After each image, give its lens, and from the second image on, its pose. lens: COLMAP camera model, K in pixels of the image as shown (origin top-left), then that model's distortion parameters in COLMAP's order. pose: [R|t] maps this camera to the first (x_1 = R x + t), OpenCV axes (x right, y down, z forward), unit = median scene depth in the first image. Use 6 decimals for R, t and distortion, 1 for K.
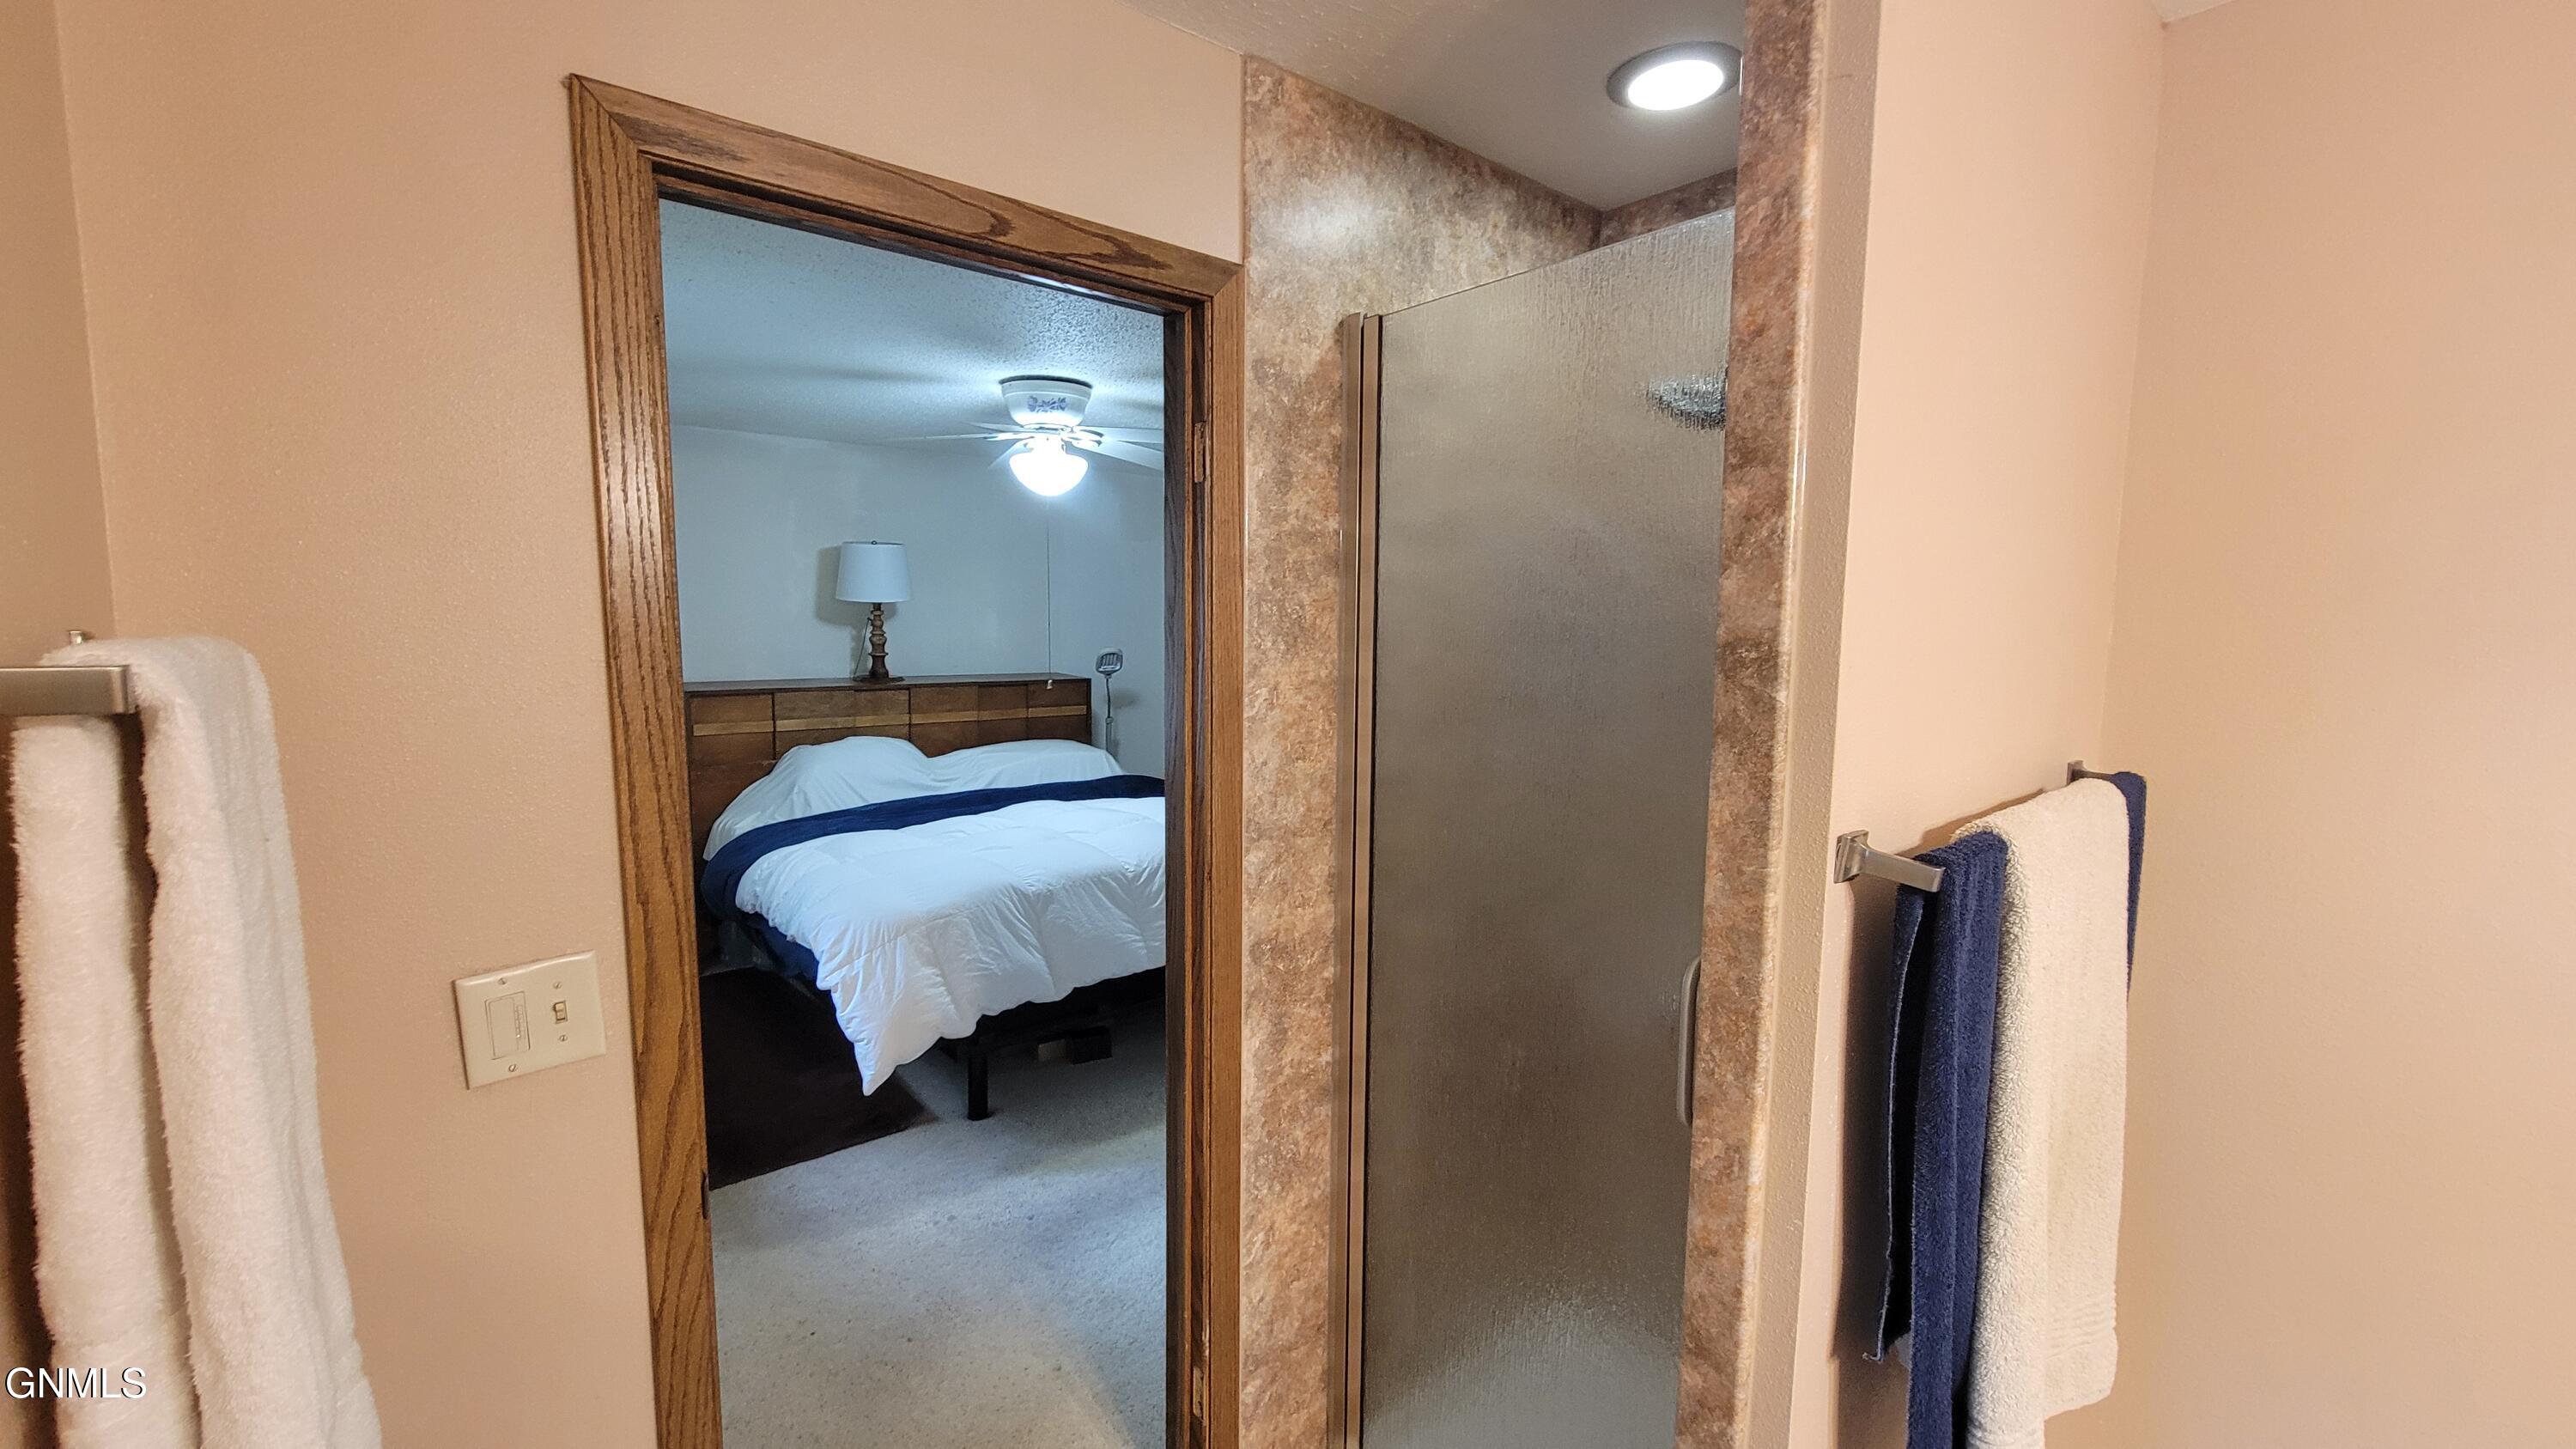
lens RADIAL K [[1050.4, 0, 1294.0], [0, 1050.4, 717.3], [0, 0, 1]] dist [0.002332, -0.001981]
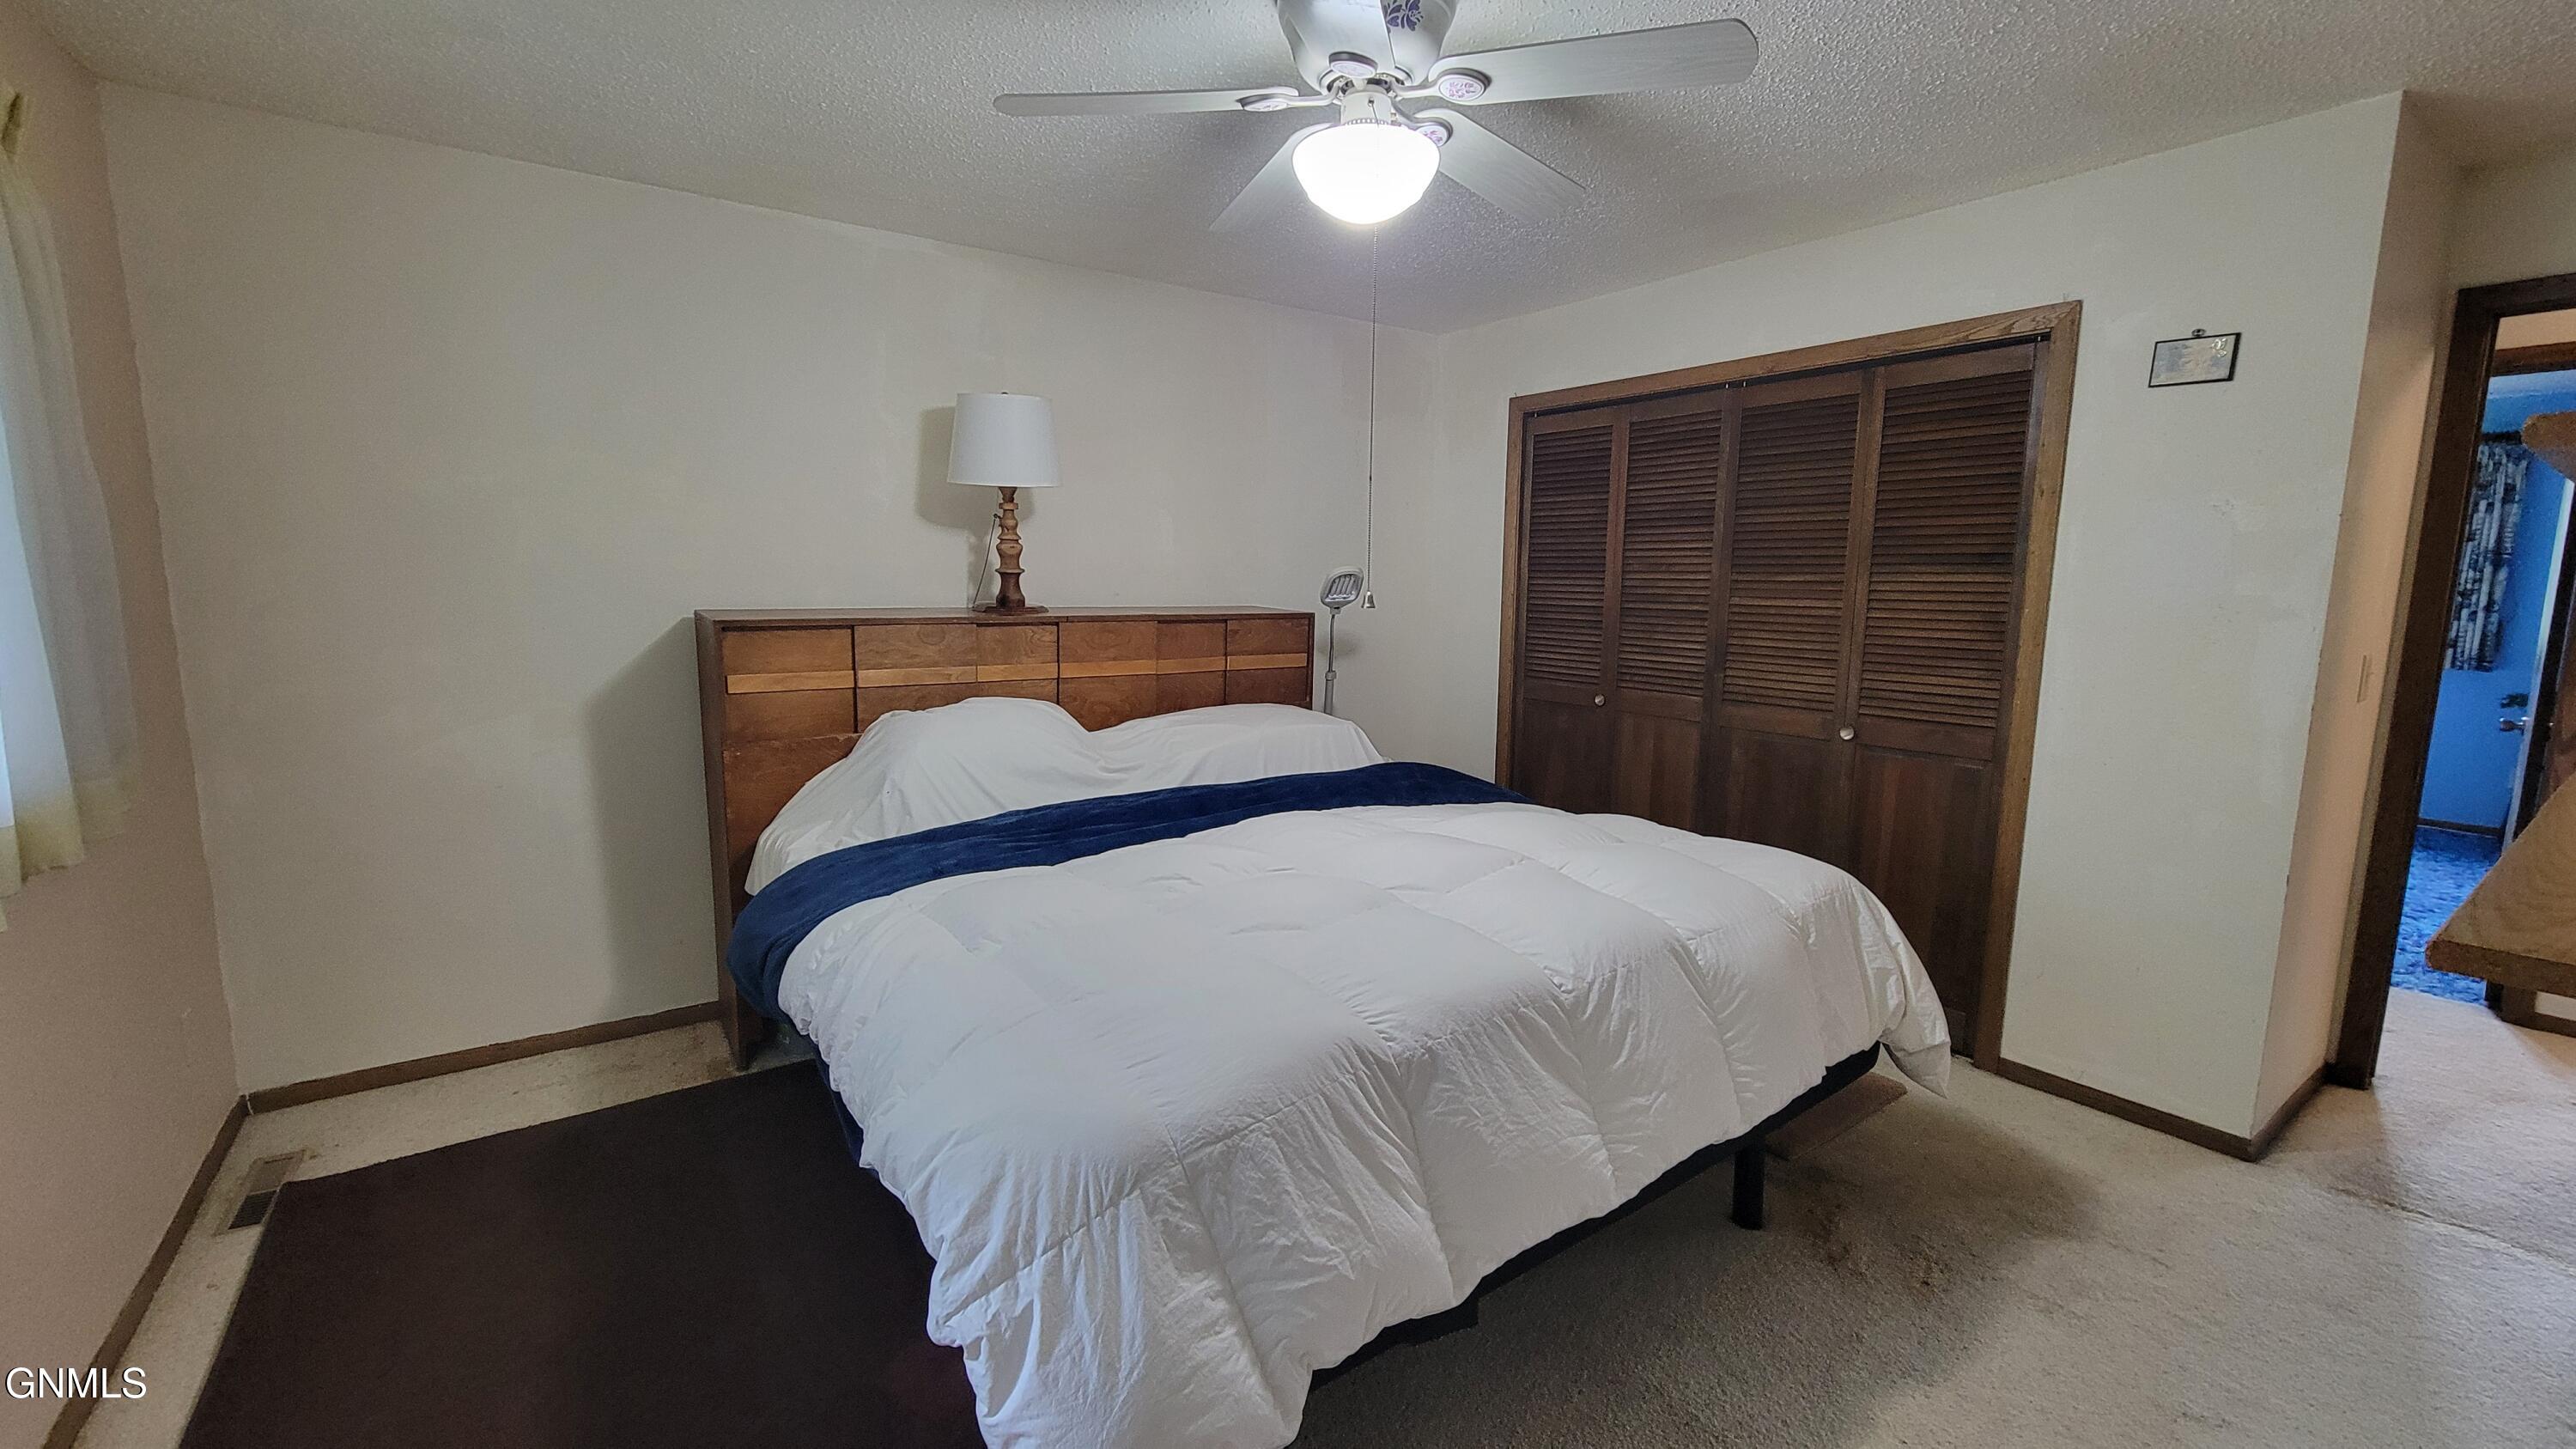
lens RADIAL K [[1050.4, 0, 1278.9], [0, 1050.4, 721.8], [0, 0, 1]] dist [0.002332, -0.001981]
pose [[0.995471, 0.011900, -0.094322, -0.178308], [-0.008099, 0.999143, 0.040580, 0.006031], [0.094724, -0.039632, 0.994714, 0.388901]]
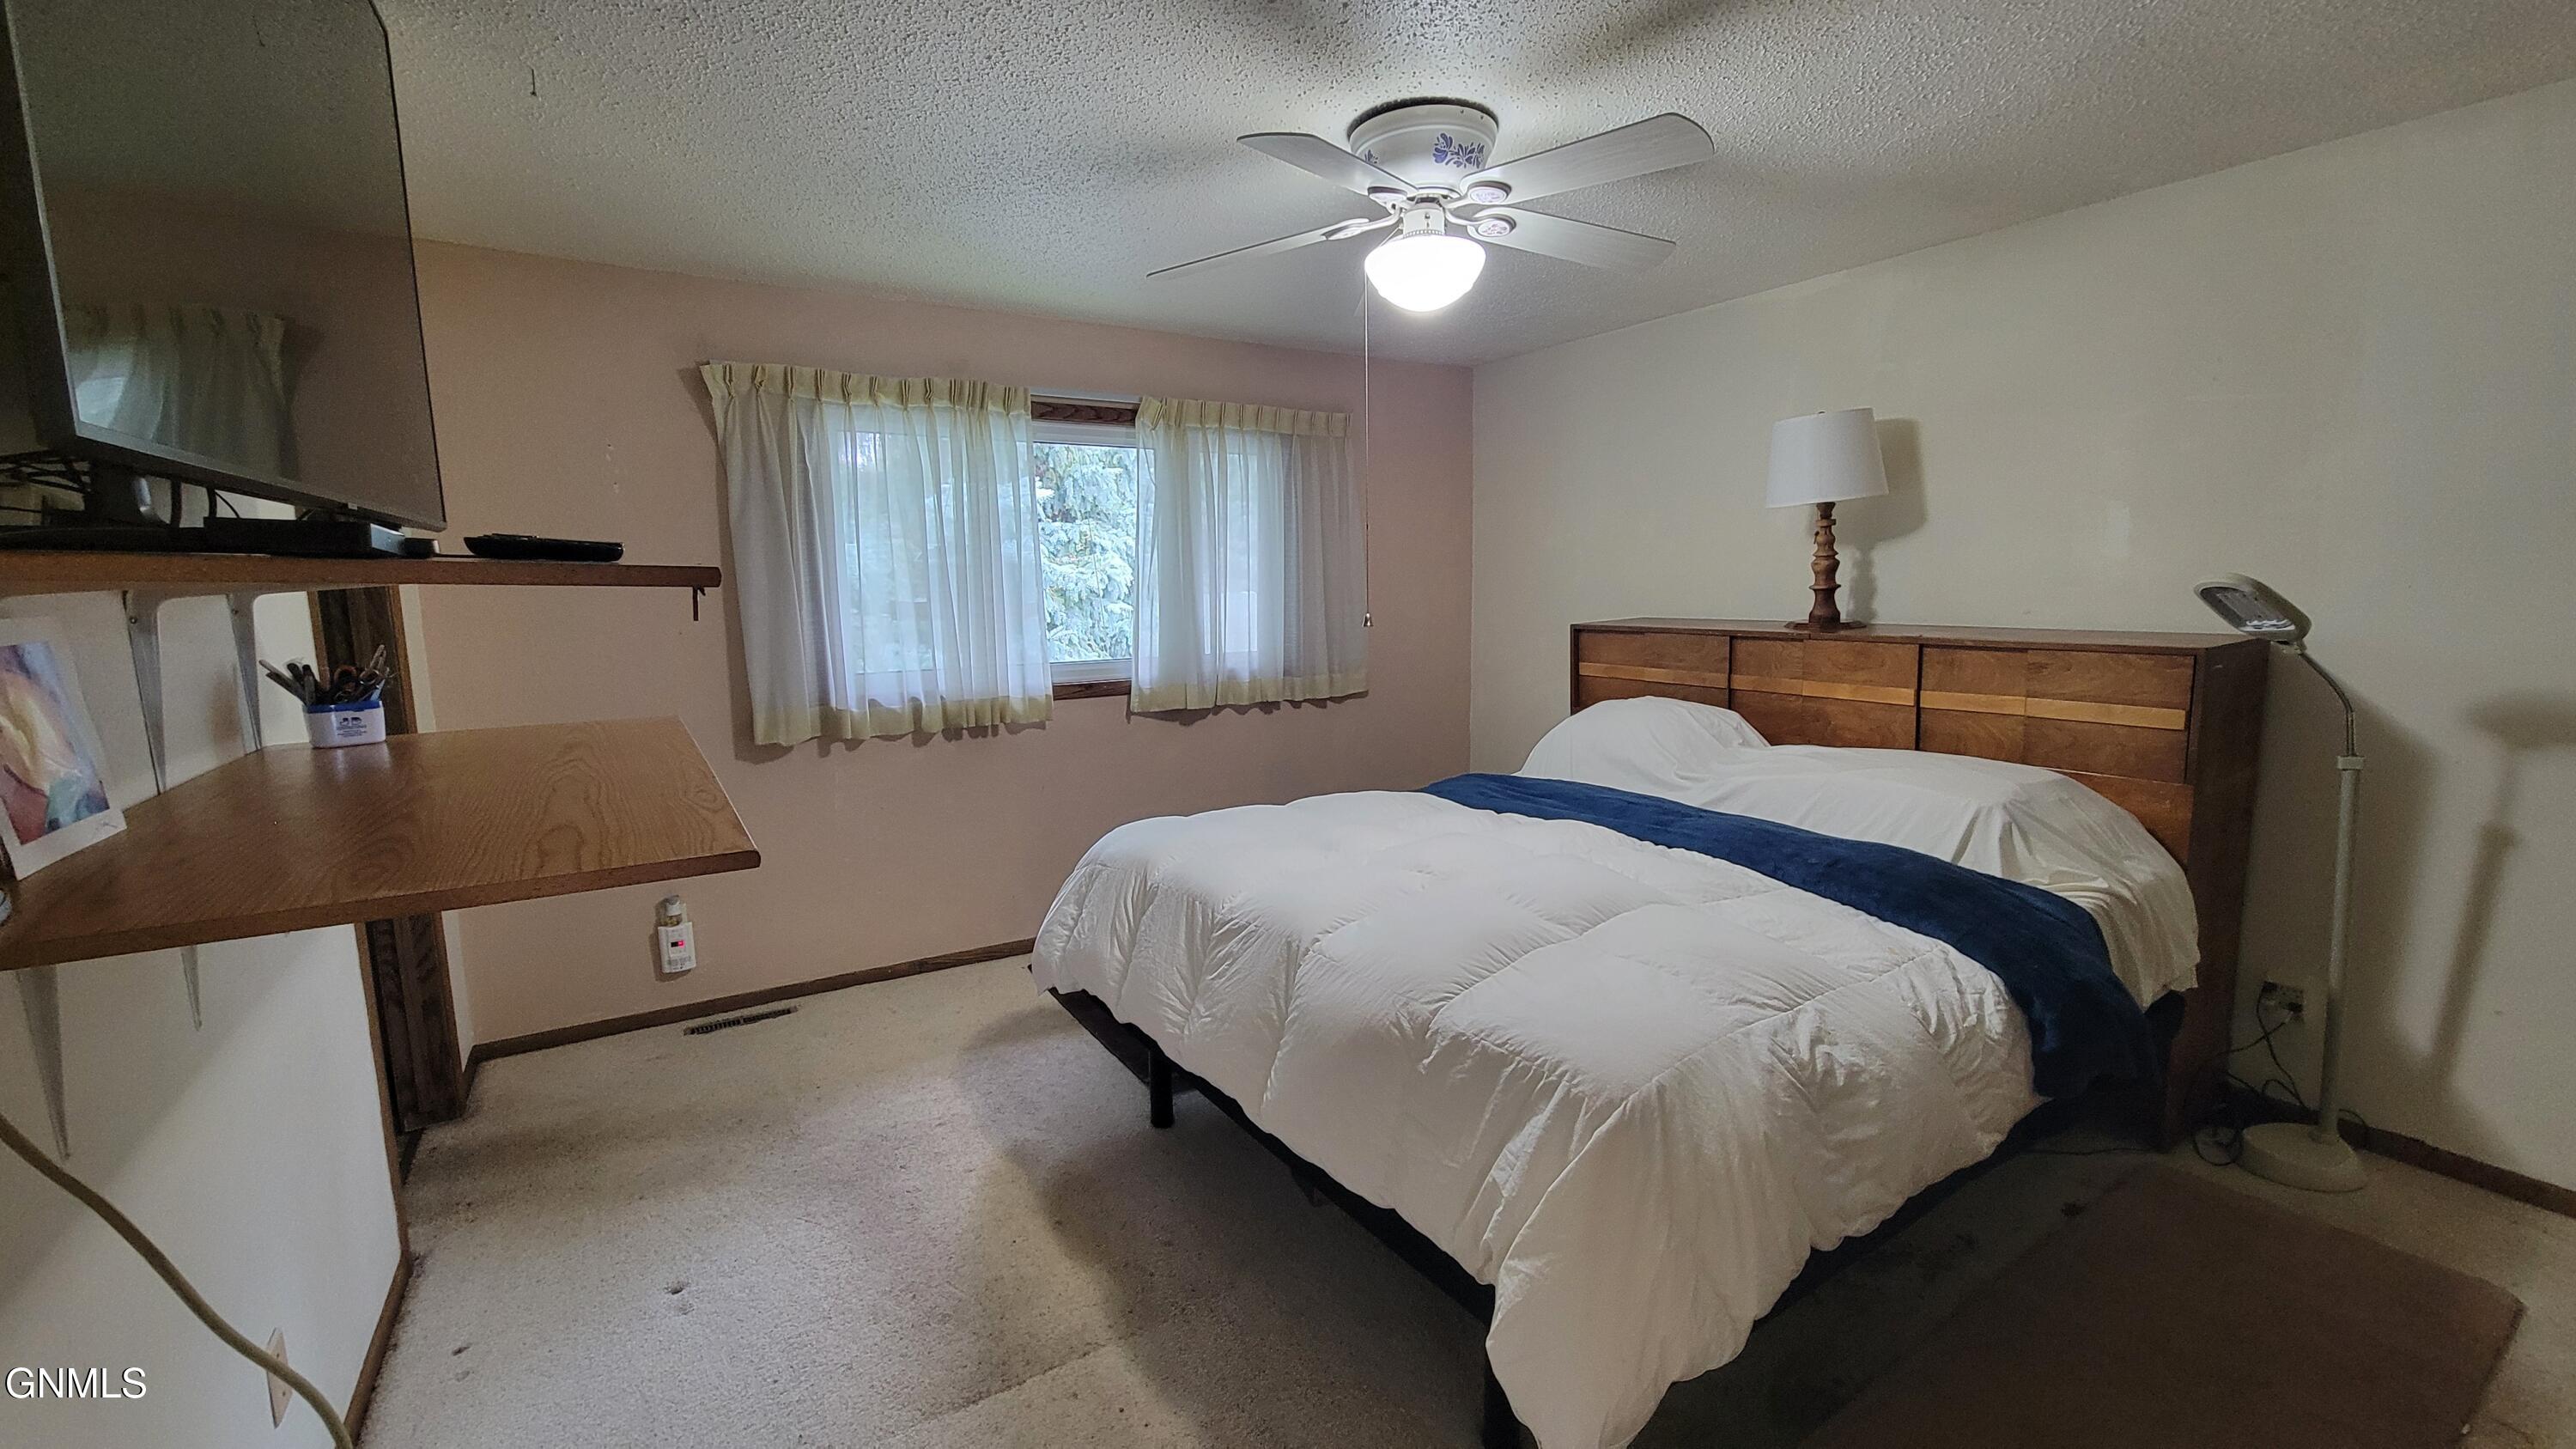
lens RADIAL K [[1050.4, 0, 1291.1], [0, 1050.4, 703.0], [0, 0, 1]] dist [0.002332, -0.001981]
pose [[-0.162585, 0.096425, -0.981972, 0.323990], [-0.092879, 0.989299, 0.112522, -0.033664], [0.982313, 0.109499, -0.151889, 0.838131]]
